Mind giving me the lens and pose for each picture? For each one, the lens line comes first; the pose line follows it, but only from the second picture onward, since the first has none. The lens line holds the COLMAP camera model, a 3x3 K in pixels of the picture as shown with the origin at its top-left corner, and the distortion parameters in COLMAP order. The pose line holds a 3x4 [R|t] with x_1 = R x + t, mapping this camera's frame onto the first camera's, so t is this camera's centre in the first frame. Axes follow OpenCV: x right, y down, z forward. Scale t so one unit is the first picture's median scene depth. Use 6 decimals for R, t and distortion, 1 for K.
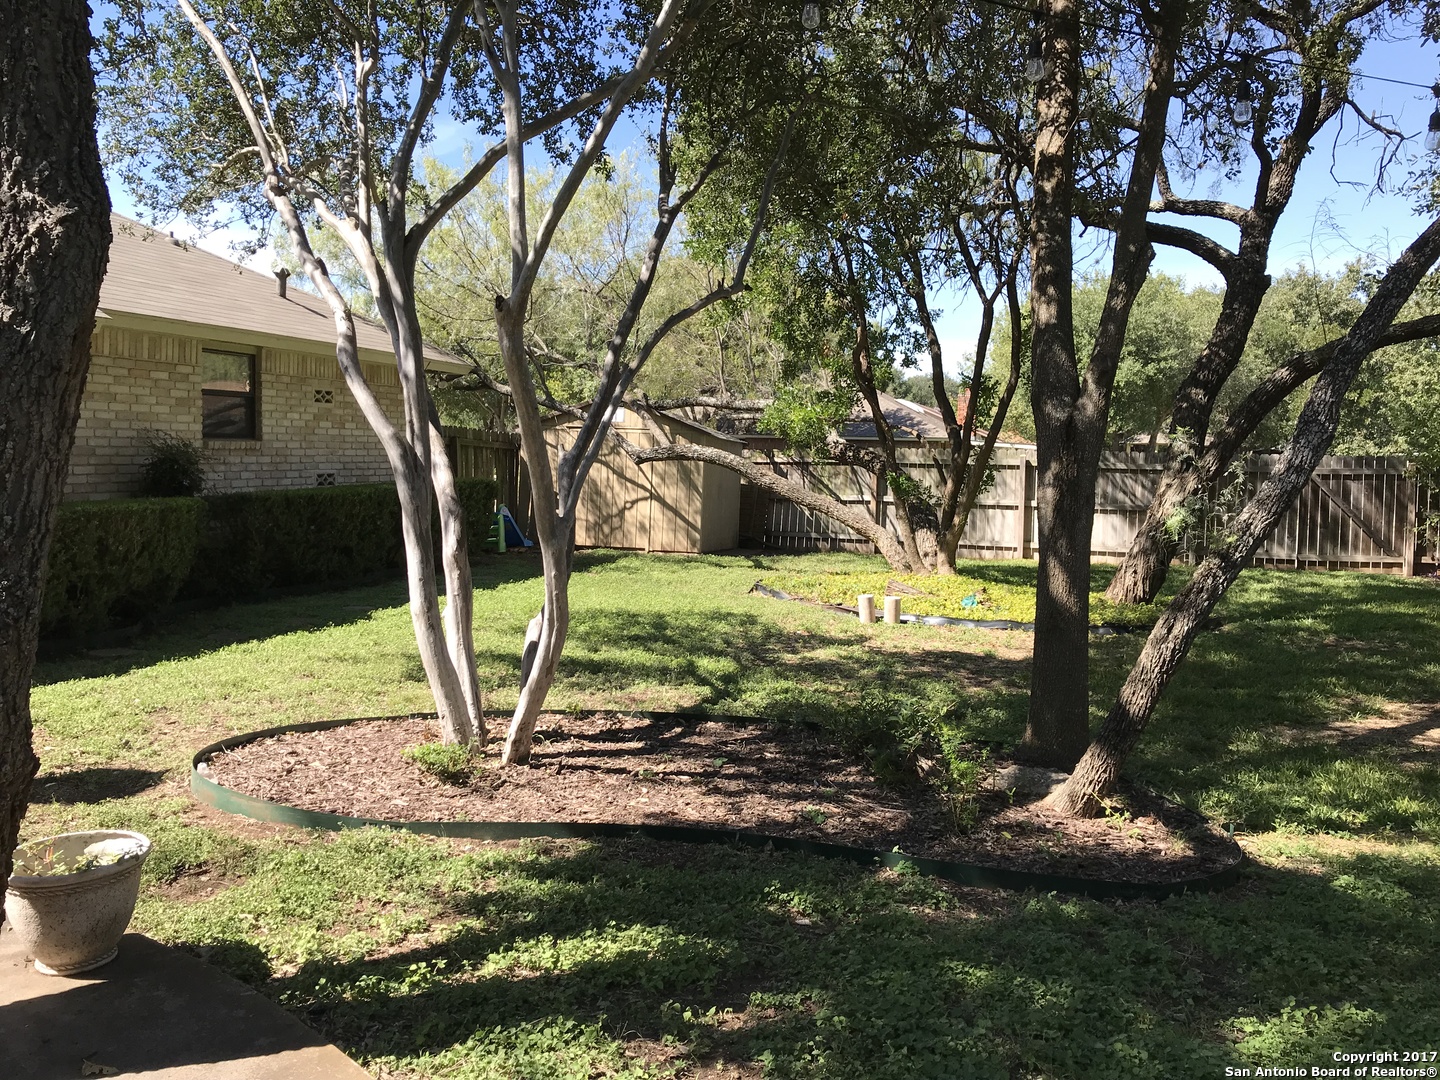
lens RADIAL K [[1185.8, 0, 715.7], [0, 1185.8, 545.4], [0, 0, 1]] dist [0.025834, -0.008745]
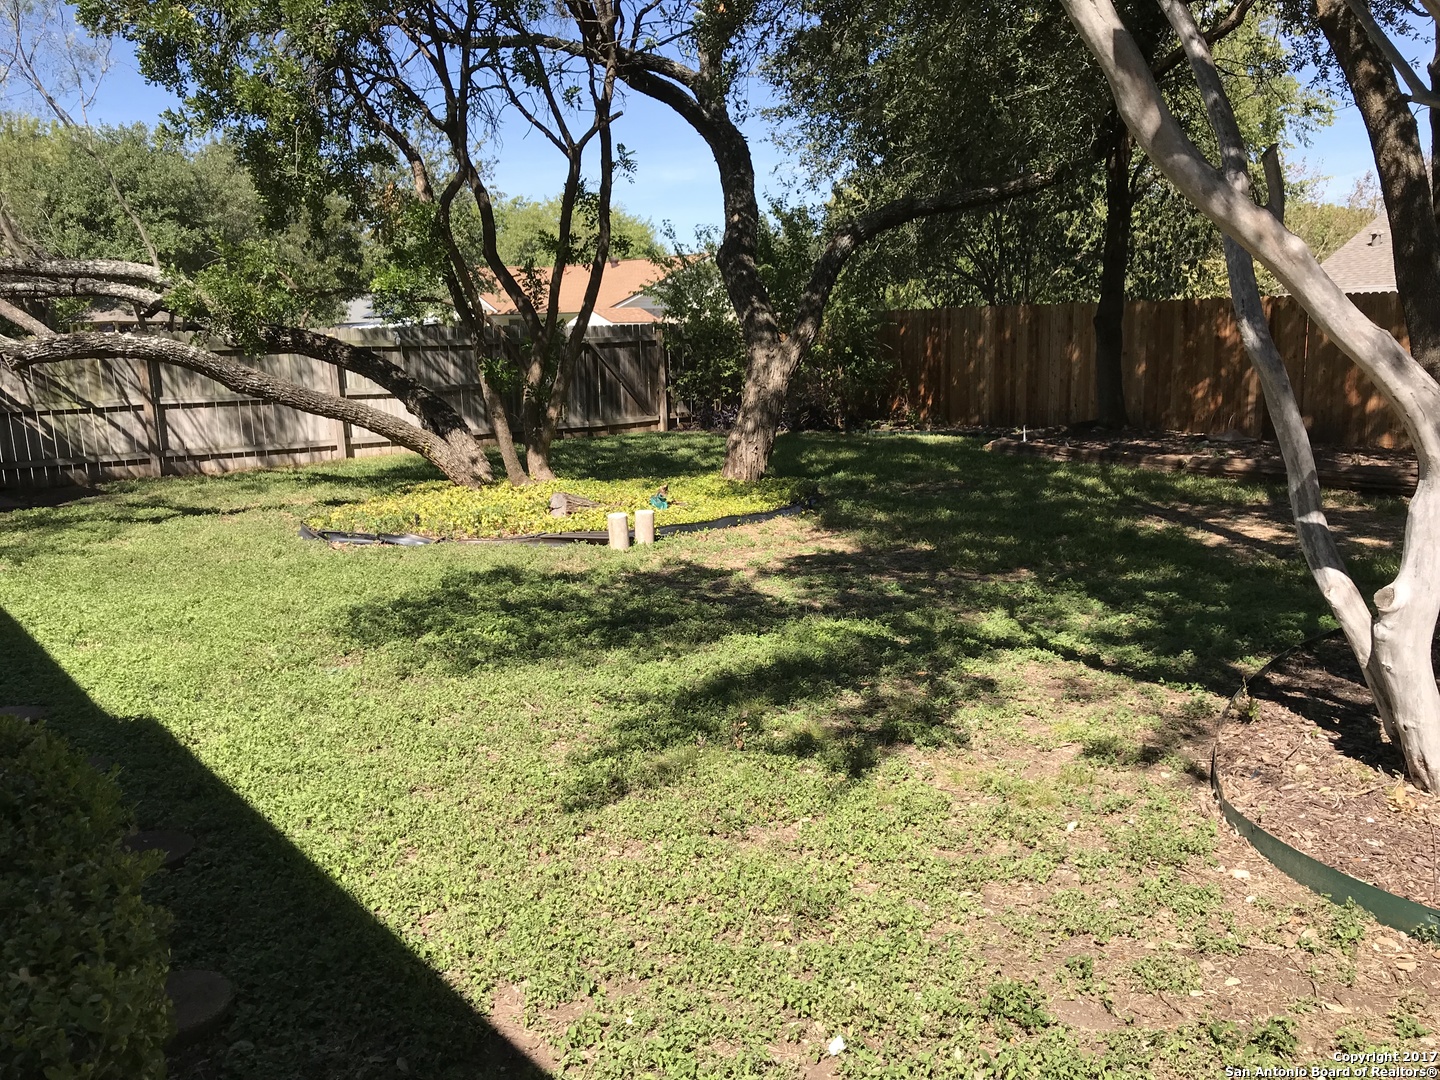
lens RADIAL K [[1185.8, 0, 718.6], [0, 1185.8, 529.1], [0, 0, 1]] dist [0.025834, -0.008745]
pose [[0.566703, -0.168889, 0.806427, -0.281188], [0.096367, 0.985635, 0.138700, -0.030714], [-0.818267, -0.000889, 0.574837, 0.294011]]
